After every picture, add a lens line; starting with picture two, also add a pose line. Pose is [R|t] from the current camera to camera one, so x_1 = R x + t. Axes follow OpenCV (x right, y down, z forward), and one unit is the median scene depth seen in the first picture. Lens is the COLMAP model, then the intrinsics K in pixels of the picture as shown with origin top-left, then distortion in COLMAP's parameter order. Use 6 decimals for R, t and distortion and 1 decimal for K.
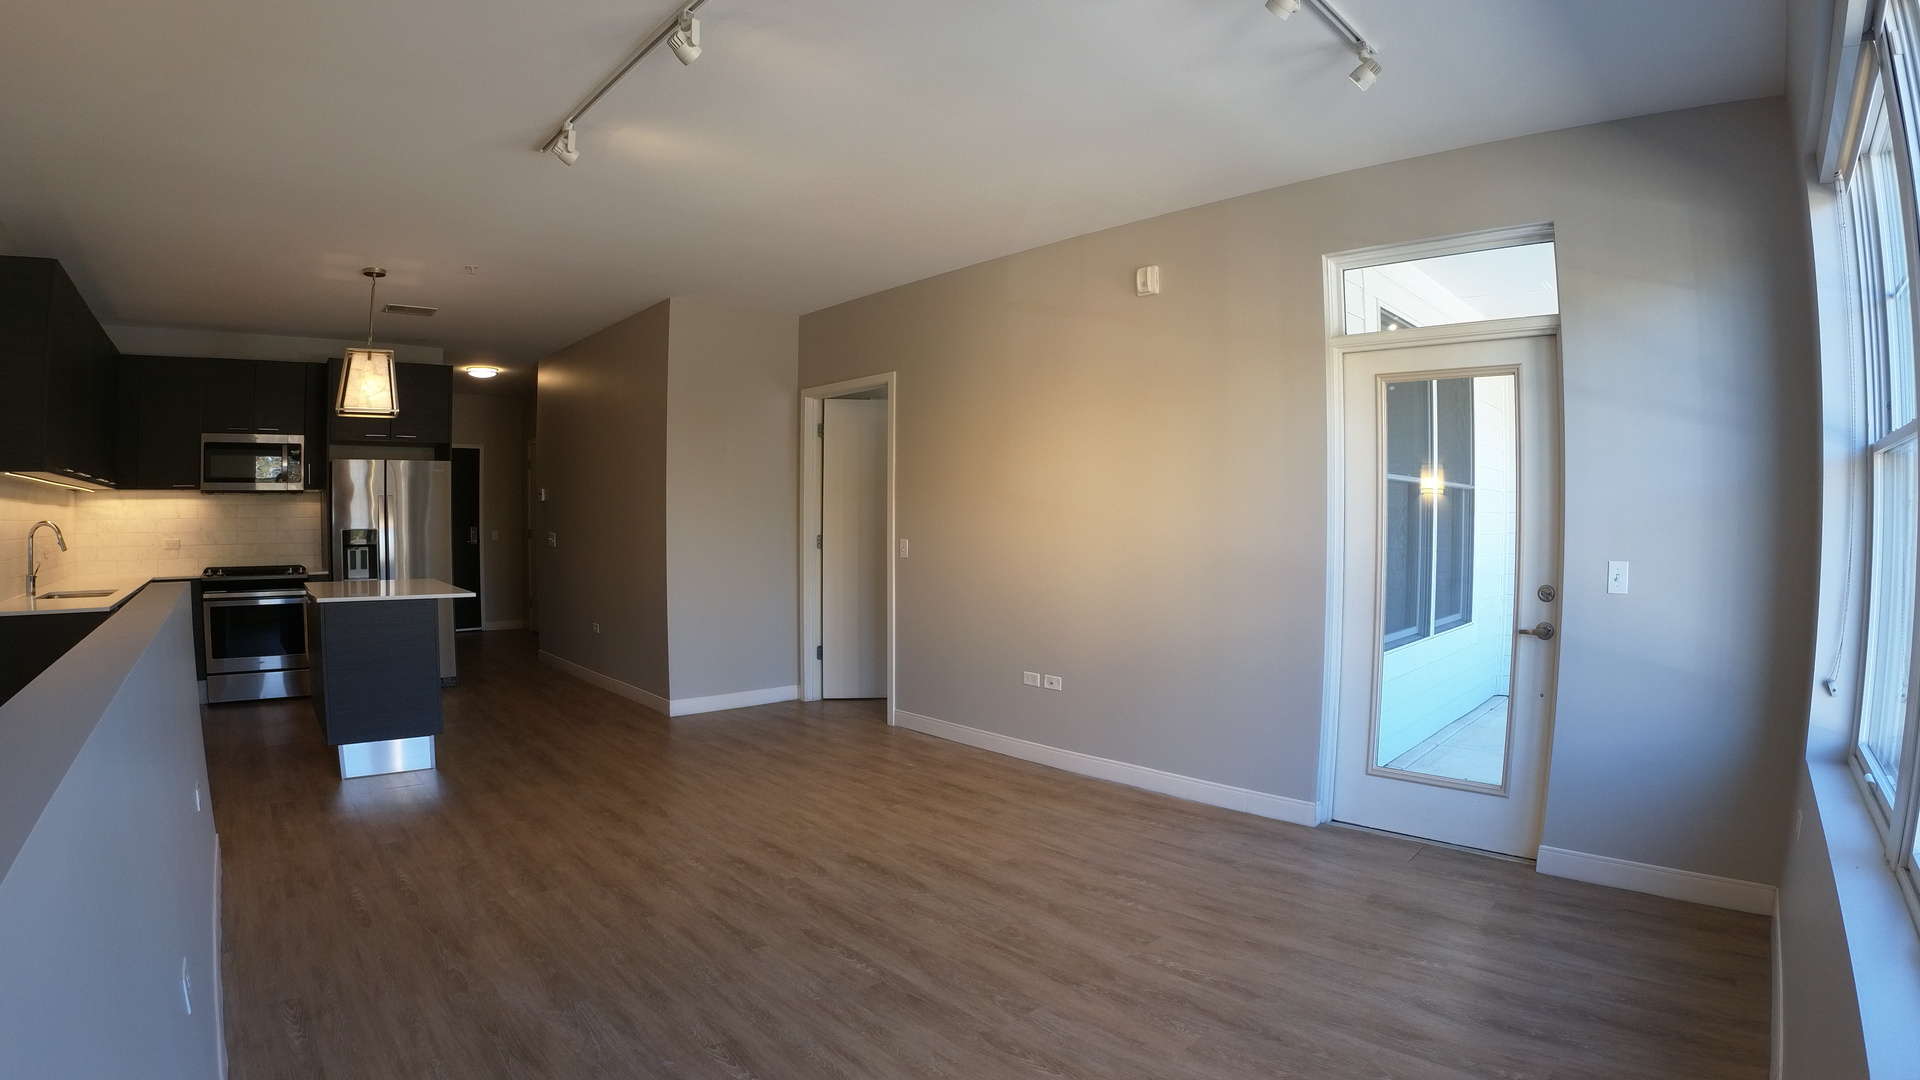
lens RADIAL K [[900.9, 0, 963.4], [0, 900.9, 539.7], [0, 0, 1]] dist [-0.218872, 0.050423]
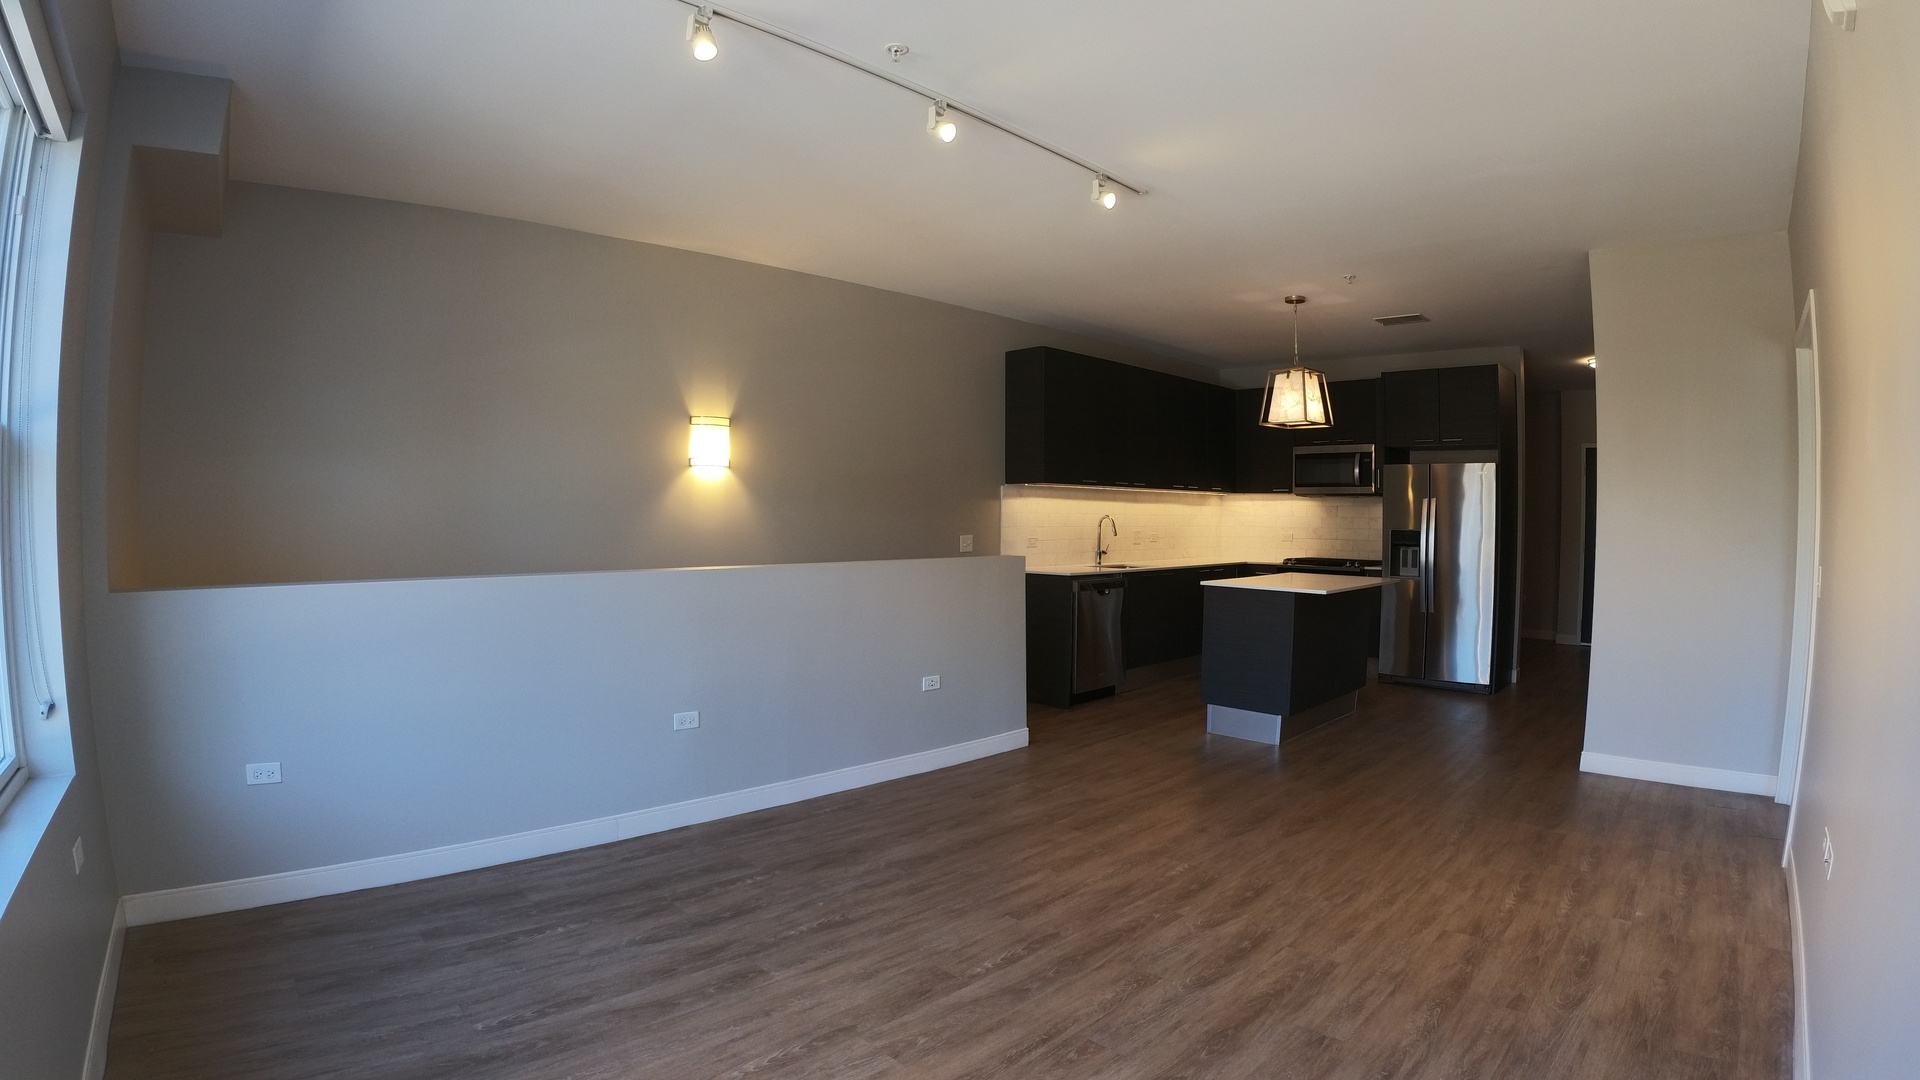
lens RADIAL K [[900.9, 0, 963.4], [0, 900.9, 539.7], [0, 0, 1]] dist [-0.218872, 0.050423]
pose [[0.009640, 0.027459, -0.999576, 0.646258], [-0.033976, 0.999055, 0.027117, -0.018012], [0.999376, 0.033700, 0.010564, 0.704019]]
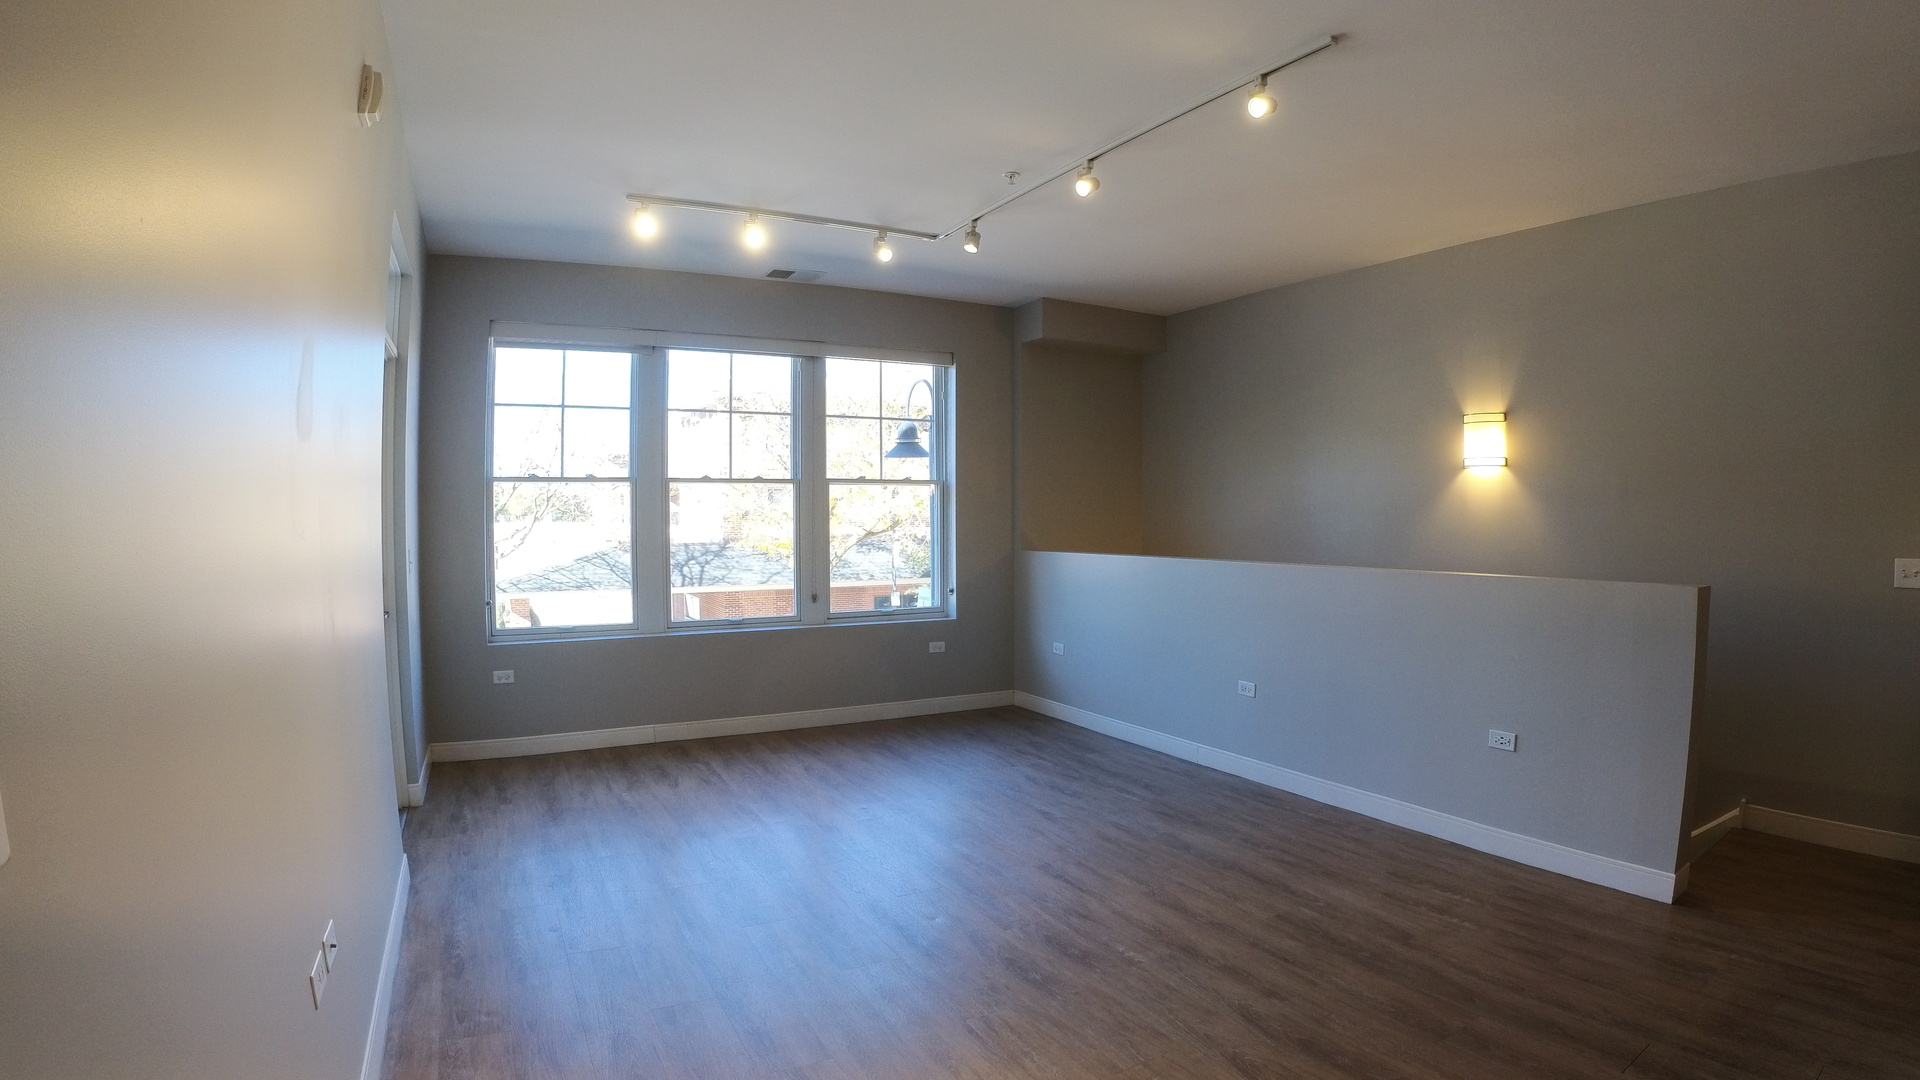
lens RADIAL K [[900.9, 0, 963.4], [0, 900.9, 539.7], [0, 0, 1]] dist [-0.218872, 0.050423]
pose [[-0.968136, -0.006032, 0.250354, -0.346778], [0.007300, 0.998605, 0.052288, -0.044454], [-0.250320, 0.052450, -0.966741, 1.723262]]
